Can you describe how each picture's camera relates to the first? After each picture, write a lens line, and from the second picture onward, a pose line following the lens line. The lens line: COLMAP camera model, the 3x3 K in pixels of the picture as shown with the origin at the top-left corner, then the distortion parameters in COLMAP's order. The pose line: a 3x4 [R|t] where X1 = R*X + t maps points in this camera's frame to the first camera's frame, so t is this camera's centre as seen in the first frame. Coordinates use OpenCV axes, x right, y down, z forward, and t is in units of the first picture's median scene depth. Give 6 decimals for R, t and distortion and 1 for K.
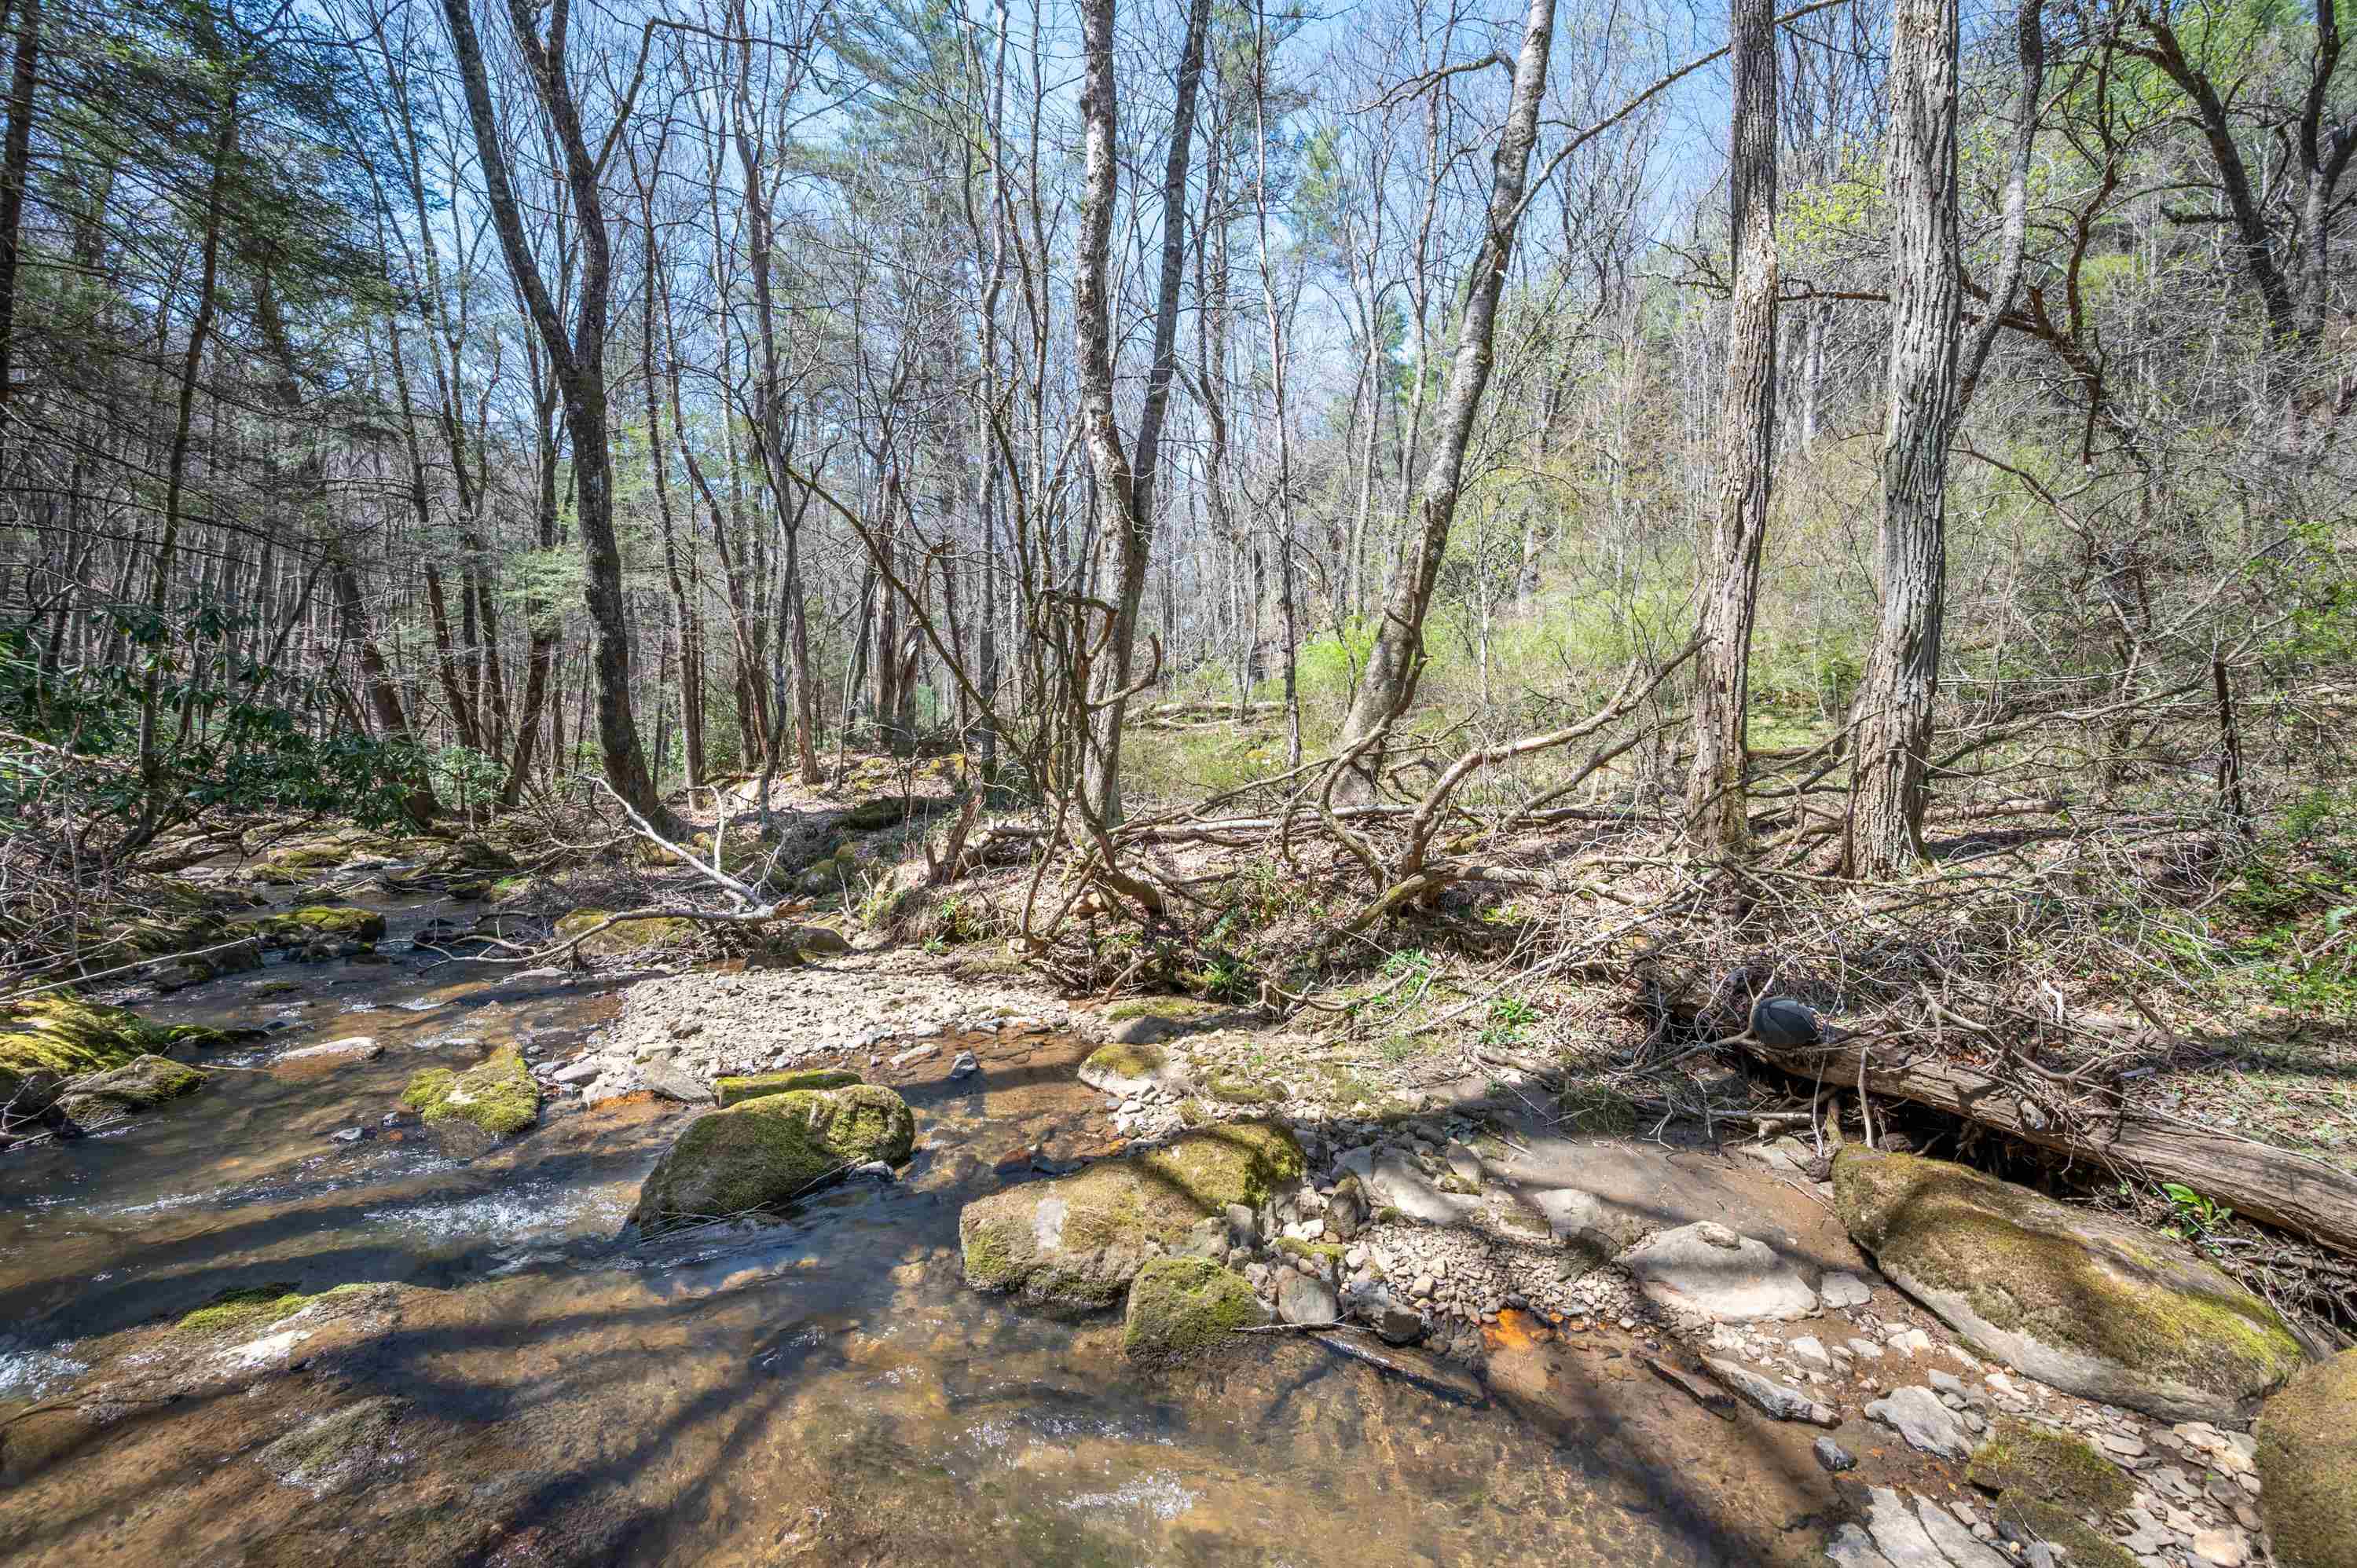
lens RADIAL K [[926.0, 0, 1178.5], [0, 926.0, 784.0], [0, 0, 1]] dist [0.001575, 0.000054]
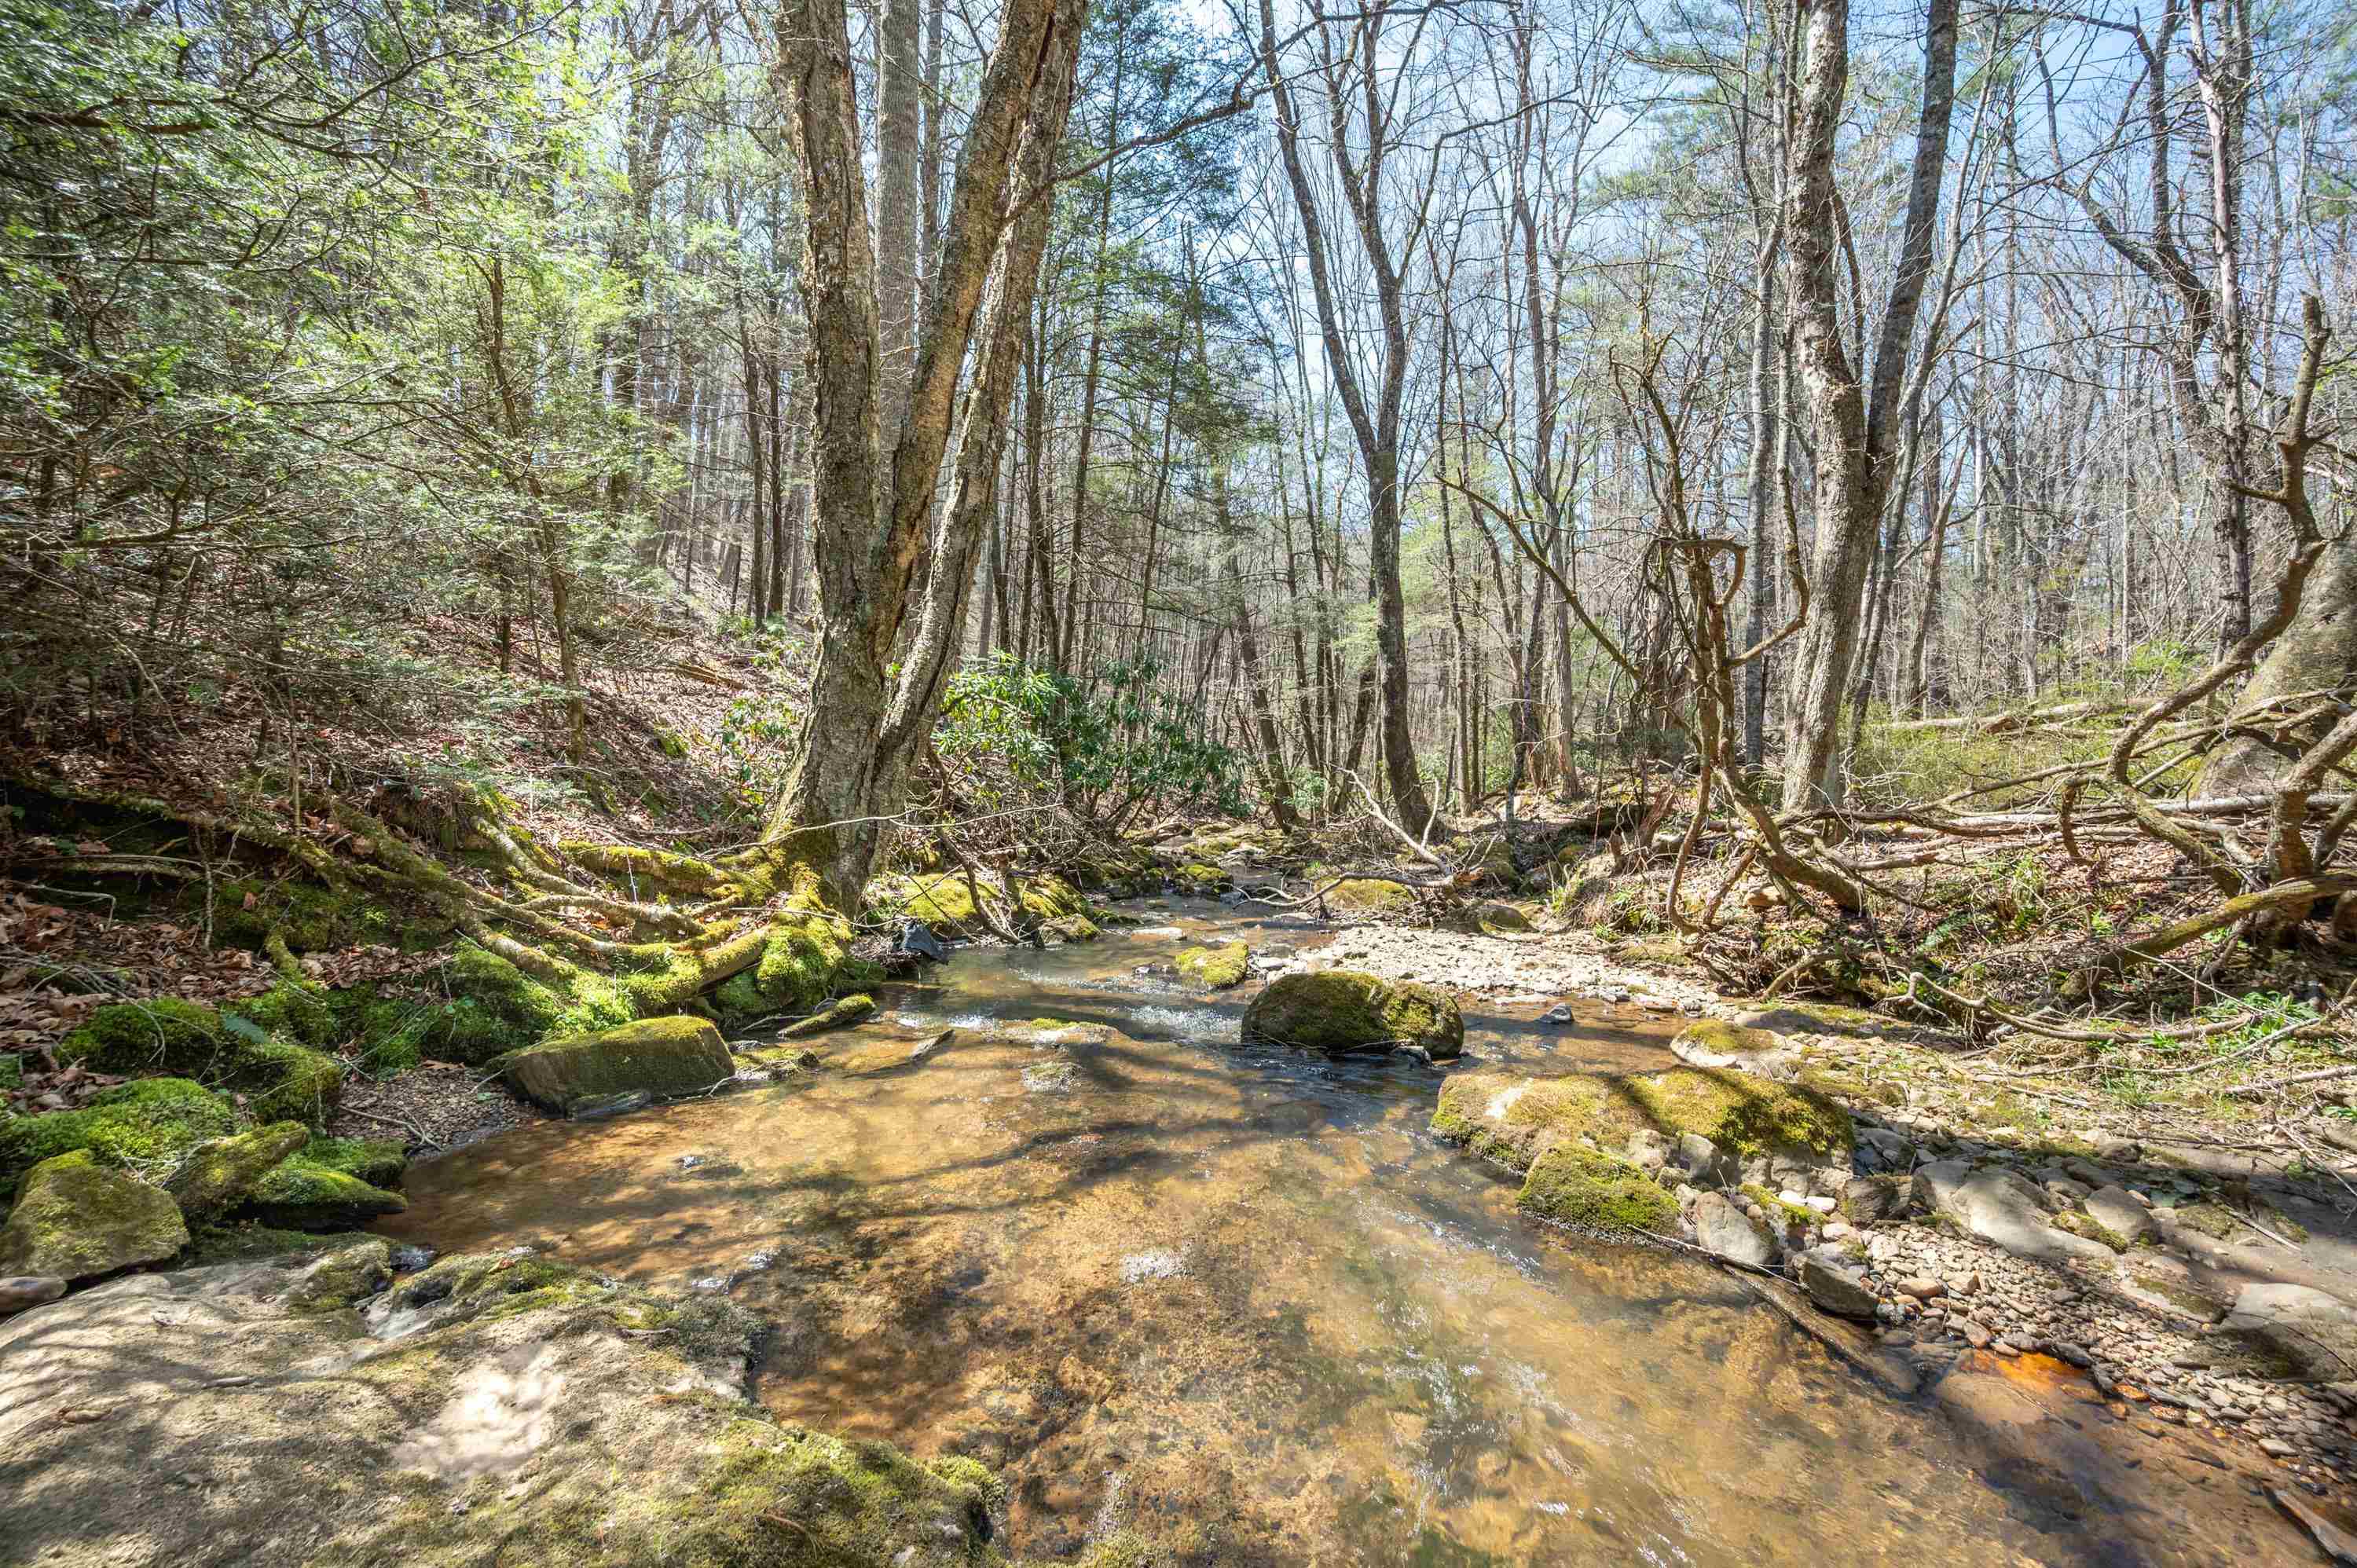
lens RADIAL K [[921.9, 0, 1178.5], [0, 921.9, 784.0], [0, 0, 1]] dist [0.000056, -0.000031]
pose [[0.684168, 0.012449, -0.729219, 0.161698], [-0.037076, 0.999155, -0.017729, 0.060219], [0.728382, 0.039166, 0.684051, -0.008541]]
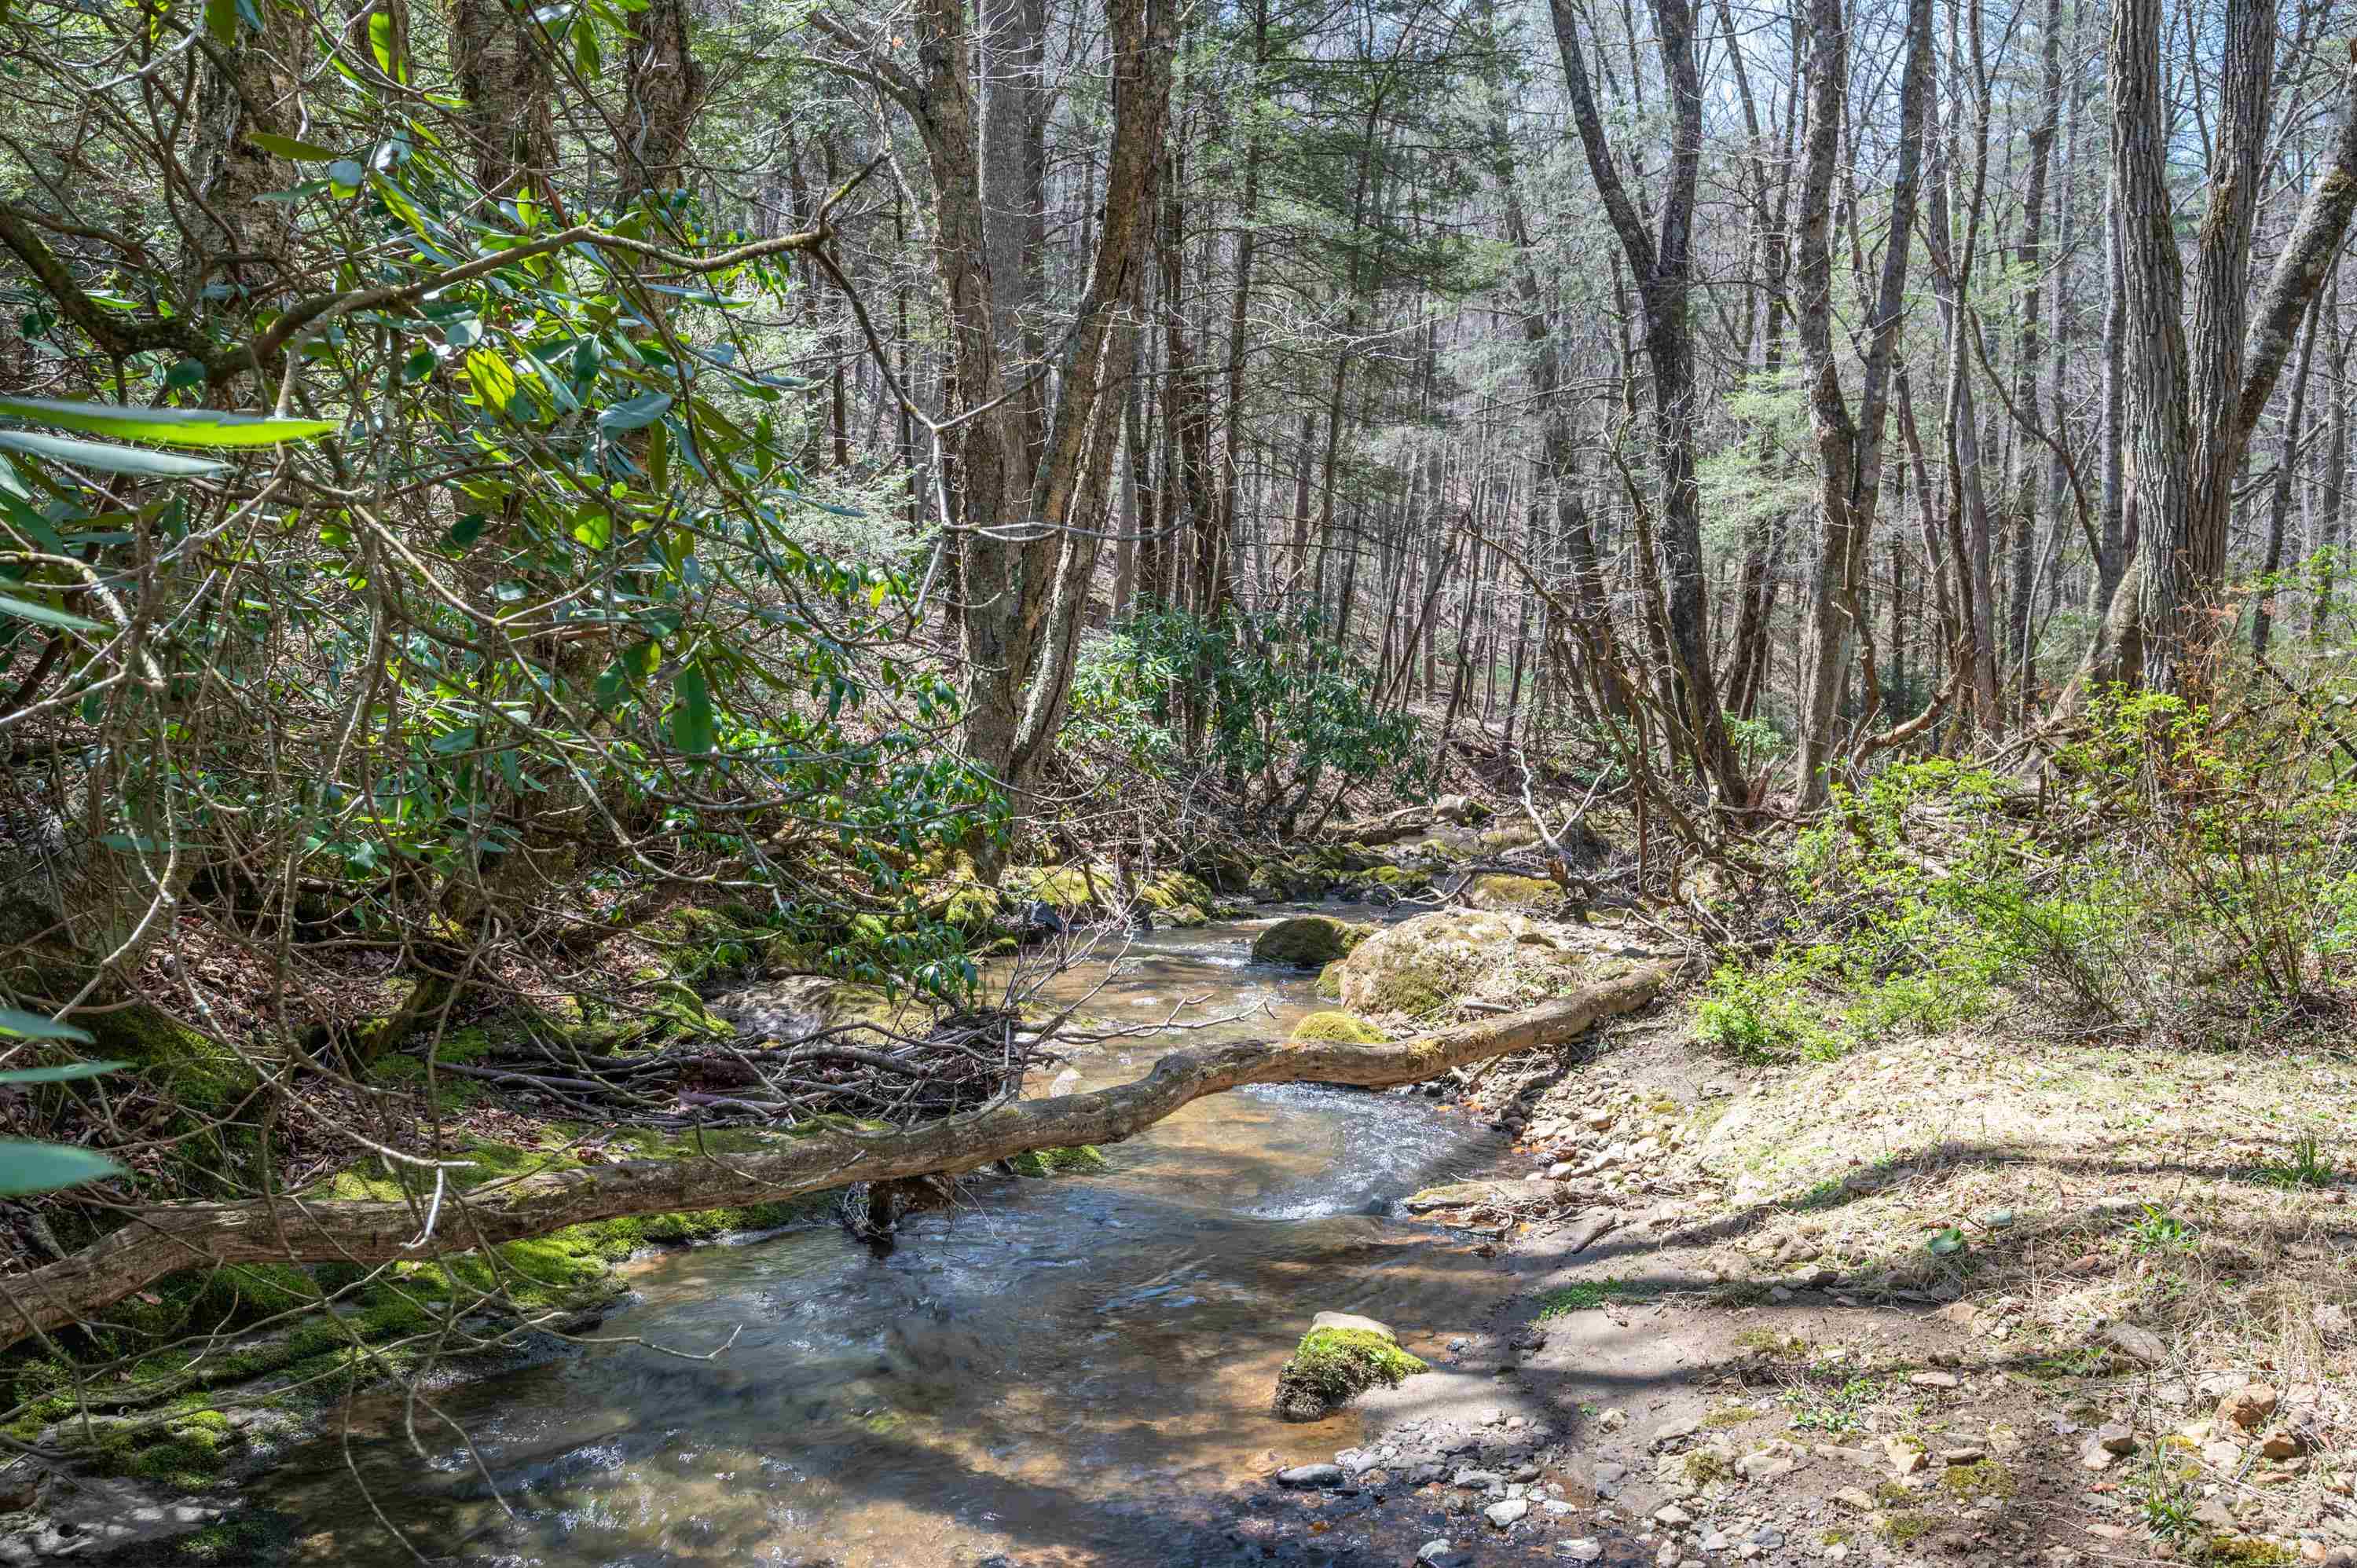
lens RADIAL K [[1948.6, 0, 1178.5], [0, 1948.6, 784.0], [0, 0, 1]] dist [-0.001049, -0.000106]
pose [[0.533035, 0.032098, -0.845484, 1.455518], [-0.025481, 0.999436, 0.021878, -0.008682], [0.845709, 0.009882, 0.533553, -0.719549]]
